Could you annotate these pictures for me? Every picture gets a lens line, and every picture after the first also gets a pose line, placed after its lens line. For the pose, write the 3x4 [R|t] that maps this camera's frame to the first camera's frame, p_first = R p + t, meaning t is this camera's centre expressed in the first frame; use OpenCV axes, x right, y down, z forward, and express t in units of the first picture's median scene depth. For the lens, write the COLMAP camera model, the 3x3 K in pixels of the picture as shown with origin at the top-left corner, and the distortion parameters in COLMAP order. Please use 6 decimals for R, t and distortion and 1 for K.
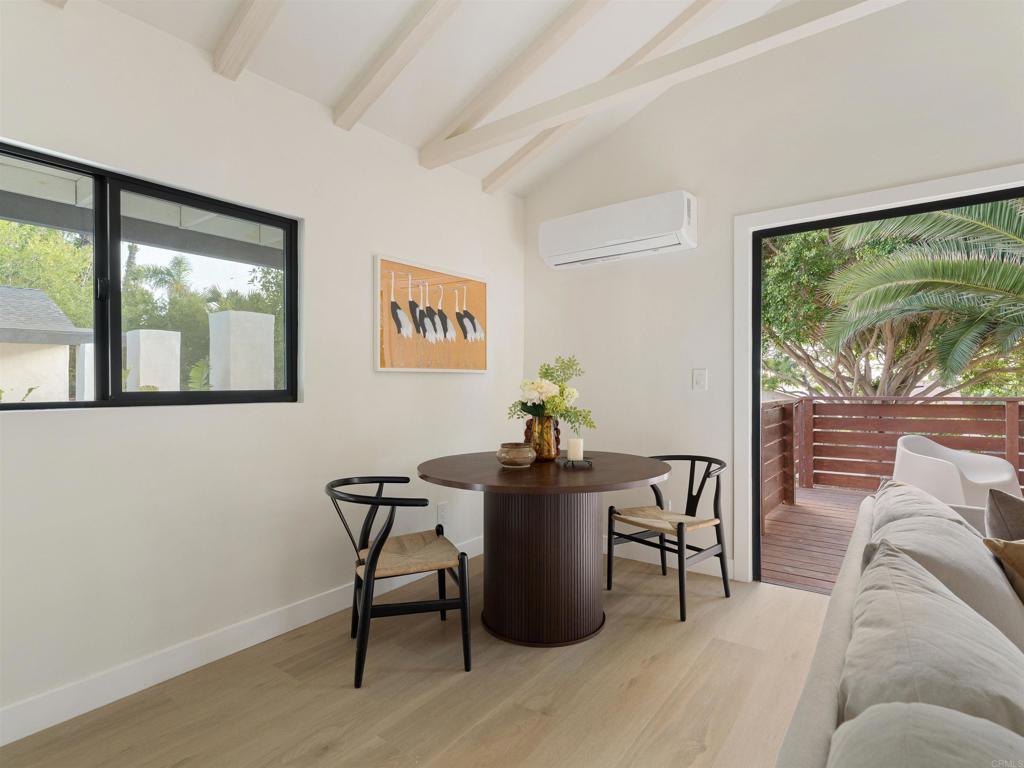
lens RADIAL K [[525.3, 0, 510.5], [0, 525.3, 387.9], [0, 0, 1]] dist [-0.002841, 0.001336]
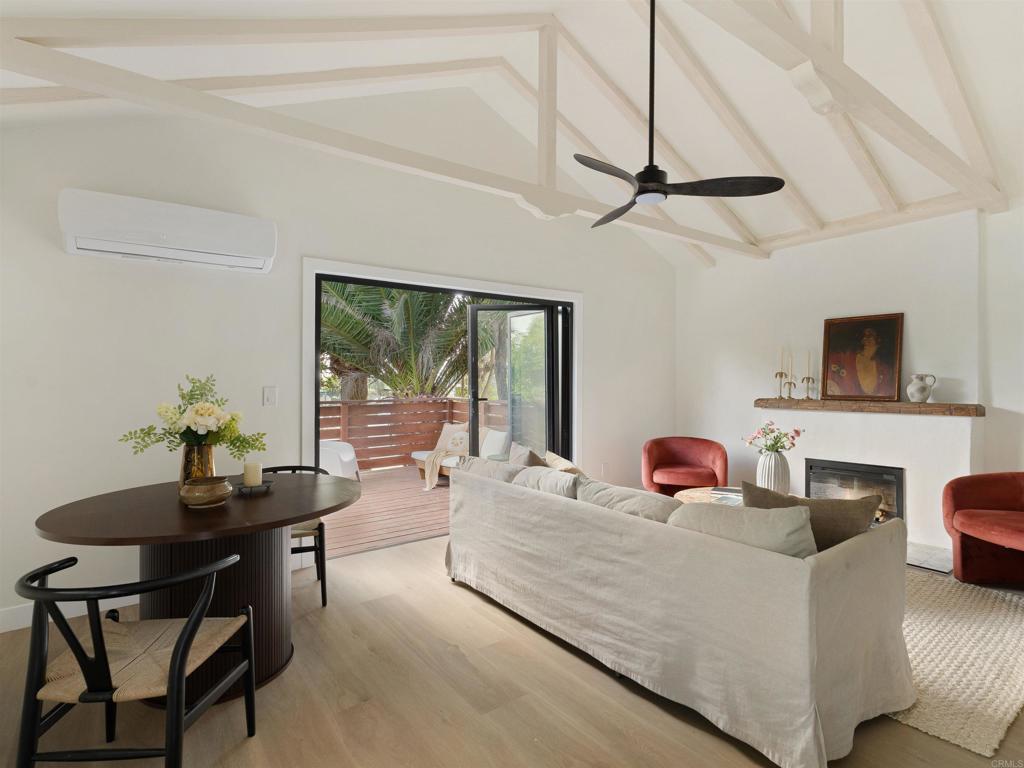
lens RADIAL K [[525.3, 0, 512.2], [0, 525.3, 380.9], [0, 0, 1]] dist [-0.002841, 0.001336]
pose [[0.287316, 0.004283, 0.957826, -0.565203], [0.009795, 0.999925, -0.007410, -0.037343], [-0.957786, 0.011511, 0.287253, 0.218014]]
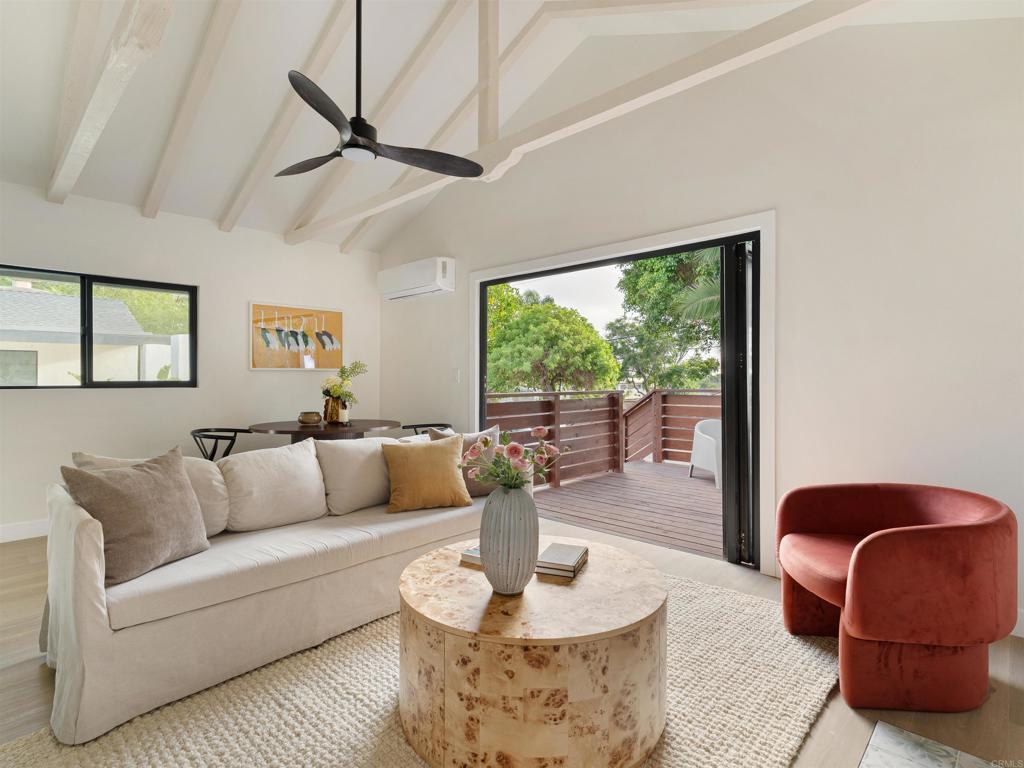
lens RADIAL K [[525.3, 0, 509.8], [0, 525.3, 378.2], [0, 0, 1]] dist [-0.002841, 0.001336]
pose [[0.992953, 0.004971, -0.118402, 0.742537], [-0.005517, 0.999976, -0.004279, -0.003219], [0.118378, 0.004902, 0.992956, -0.556412]]
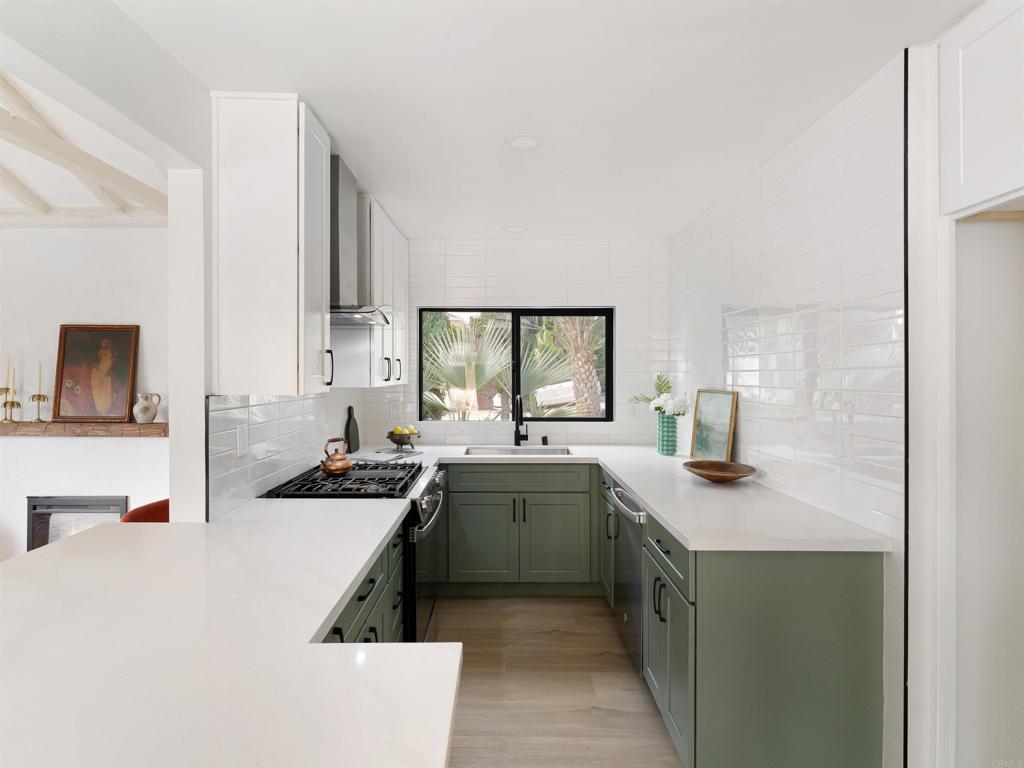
lens RADIAL K [[525.3, 0, 512.2], [0, 525.3, 386.2], [0, 0, 1]] dist [-0.002841, 0.001336]
pose [[-0.581238, -0.012166, 0.813643, -0.507533], [0.007366, 0.999769, 0.020211, -0.087687], [-0.813700, 0.017741, -0.581014, -0.360432]]
